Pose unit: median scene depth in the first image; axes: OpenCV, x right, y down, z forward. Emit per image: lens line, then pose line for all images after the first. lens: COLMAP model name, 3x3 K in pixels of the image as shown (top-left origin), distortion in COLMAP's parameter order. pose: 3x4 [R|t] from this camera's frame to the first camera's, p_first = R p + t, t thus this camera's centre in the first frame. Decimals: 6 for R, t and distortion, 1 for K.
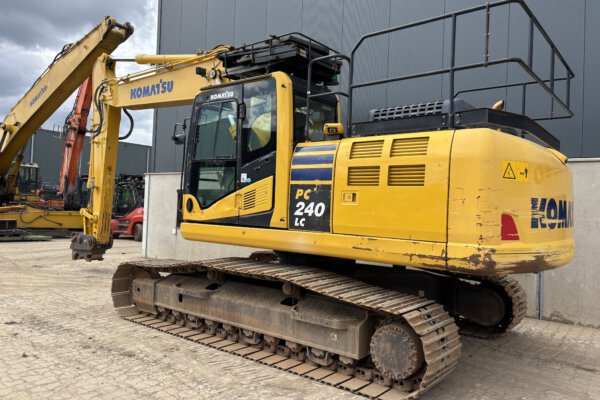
lens RADIAL K [[458.3, 0, 300.1], [0, 458.3, 203.6], [0, 0, 1]] dist [0.040957, -0.039875]
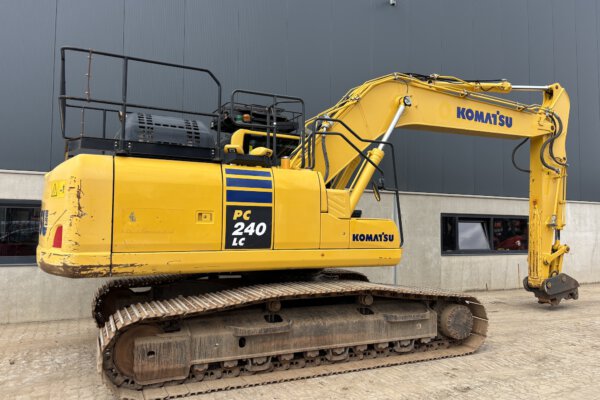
lens RADIAL K [[458.3, 0, 298.8], [0, 458.3, 193.7], [0, 0, 1]] dist [0.040957, -0.039875]
pose [[0.445886, 0.027657, 0.894663, -1.125436], [-0.004303, 0.999577, -0.028756, -0.046671], [-0.895080, 0.008972, 0.445816, 0.623238]]
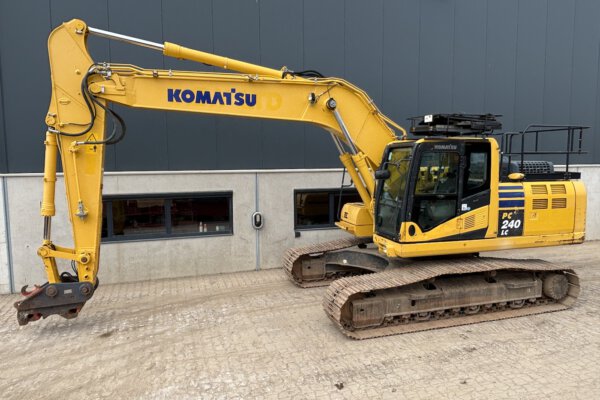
lens RADIAL K [[420.2, 0, 302.7], [0, 420.2, 201.8], [0, 0, 1]] dist [0.030823, -0.046726]
pose [[0.563585, -0.125416, 0.816482, -1.578072], [0.016653, 0.989932, 0.140564, -0.284039], [-0.825890, -0.065623, 0.559999, 0.717367]]
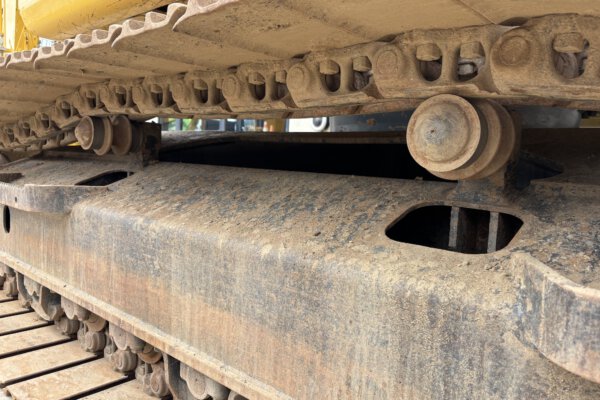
lens RADIAL K [[458.3, 0, 297.5], [0, 458.3, 199.2], [0, 0, 1]] dist [0.040957, -0.039875]
pose [[0.997313, 0.023935, -0.069242, -0.061978], [-0.017819, 0.995993, 0.087643, 0.189079], [0.071062, -0.086174, 0.993743, 0.830509]]
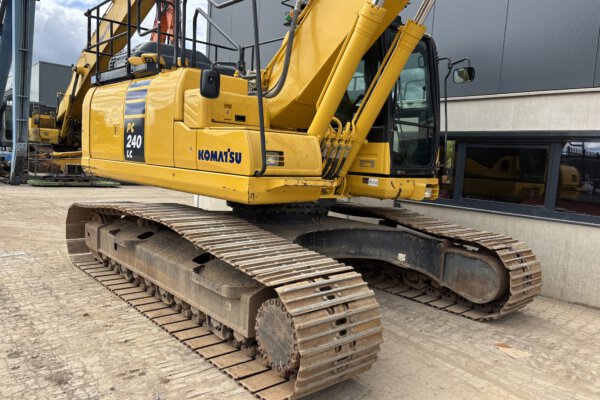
lens RADIAL K [[458.3, 0, 303.5], [0, 458.3, 200.9], [0, 0, 1]] dist [0.040957, -0.039875]
pose [[0.981057, 0.033602, -0.190784, 0.304770], [-0.015857, 0.995466, 0.093789, 0.031754], [0.193071, -0.088987, 0.977141, 0.237886]]
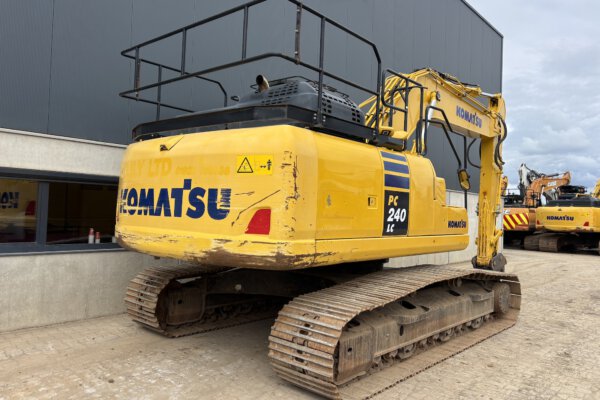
lens RADIAL K [[458.3, 0, 299.2], [0, 458.3, 190.5], [0, 0, 1]] dist [0.040957, -0.039875]
pose [[0.070926, 0.007837, 0.997451, -1.266071], [-0.041004, 0.999147, -0.004934, -0.036457], [-0.996638, -0.040550, 0.071186, 1.316558]]
